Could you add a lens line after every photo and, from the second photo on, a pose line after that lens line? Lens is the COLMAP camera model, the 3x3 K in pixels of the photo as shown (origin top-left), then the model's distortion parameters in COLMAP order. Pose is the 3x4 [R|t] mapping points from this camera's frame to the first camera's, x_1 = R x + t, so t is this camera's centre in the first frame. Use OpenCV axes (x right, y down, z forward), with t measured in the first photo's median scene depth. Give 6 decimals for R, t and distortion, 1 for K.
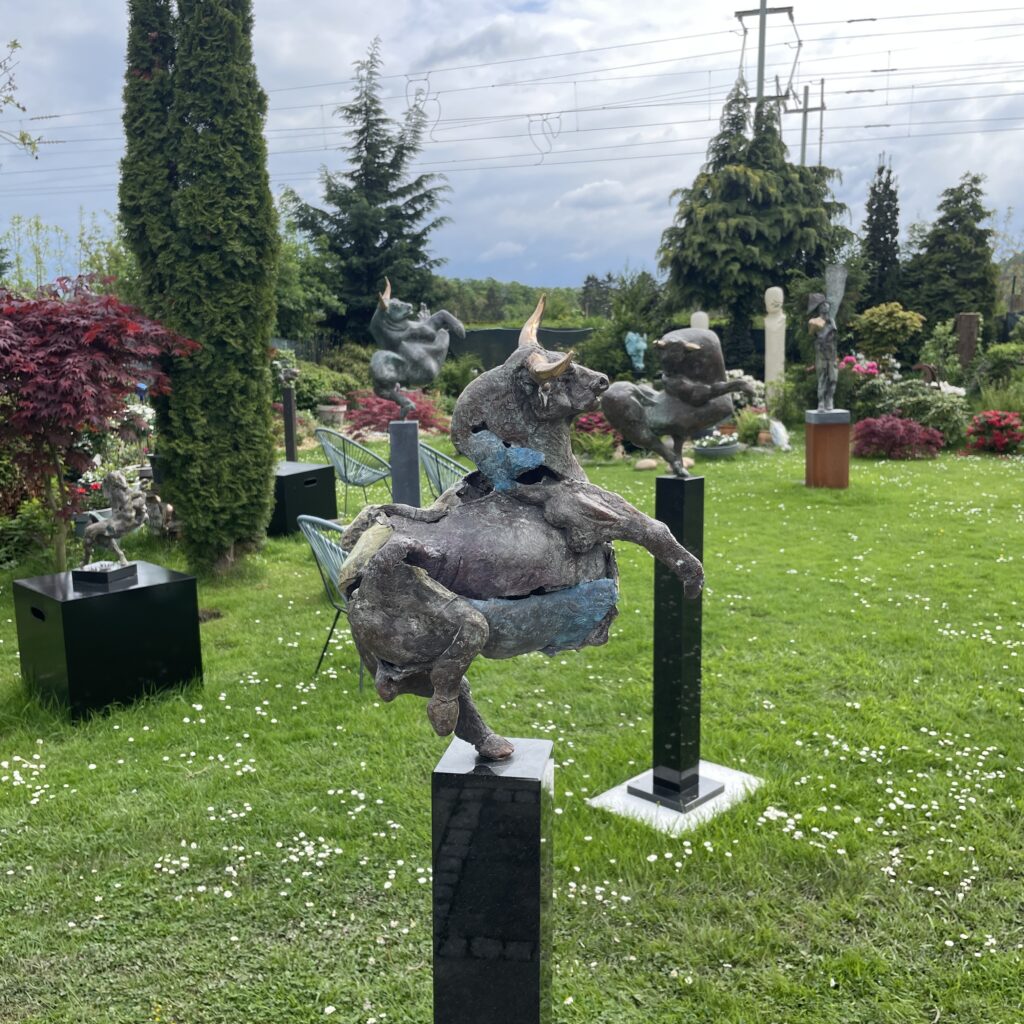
lens RADIAL K [[923.7, 0, 512.0], [0, 923.7, 512.0], [0, 0, 1]] dist [0.047992, -0.100782]
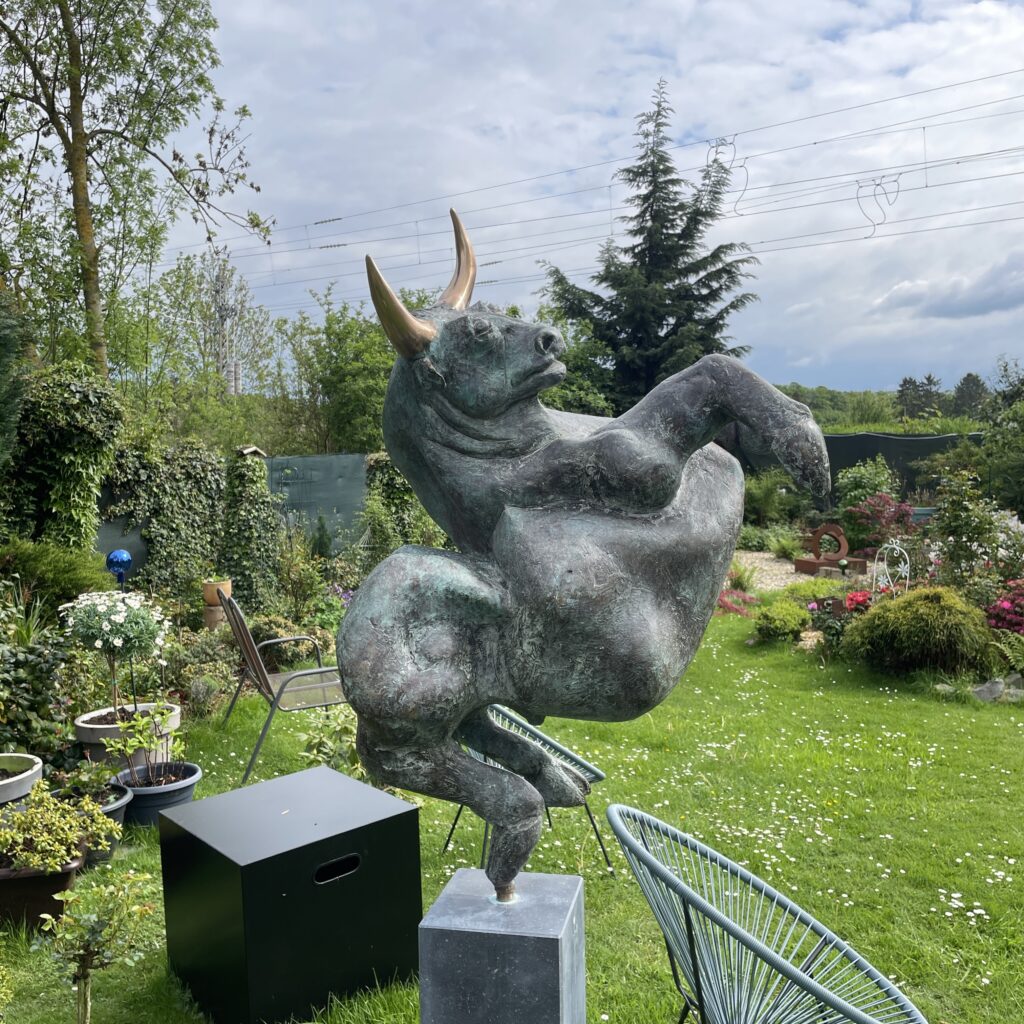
lens RADIAL K [[923.7, 0, 512.0], [0, 923.7, 512.0], [0, 0, 1]] dist [0.047992, -0.100782]
pose [[0.950417, 0.024159, -0.310040, -0.015206], [-0.058692, 0.992996, -0.102540, -0.044907], [0.305391, 0.115652, 0.945178, 0.223330]]
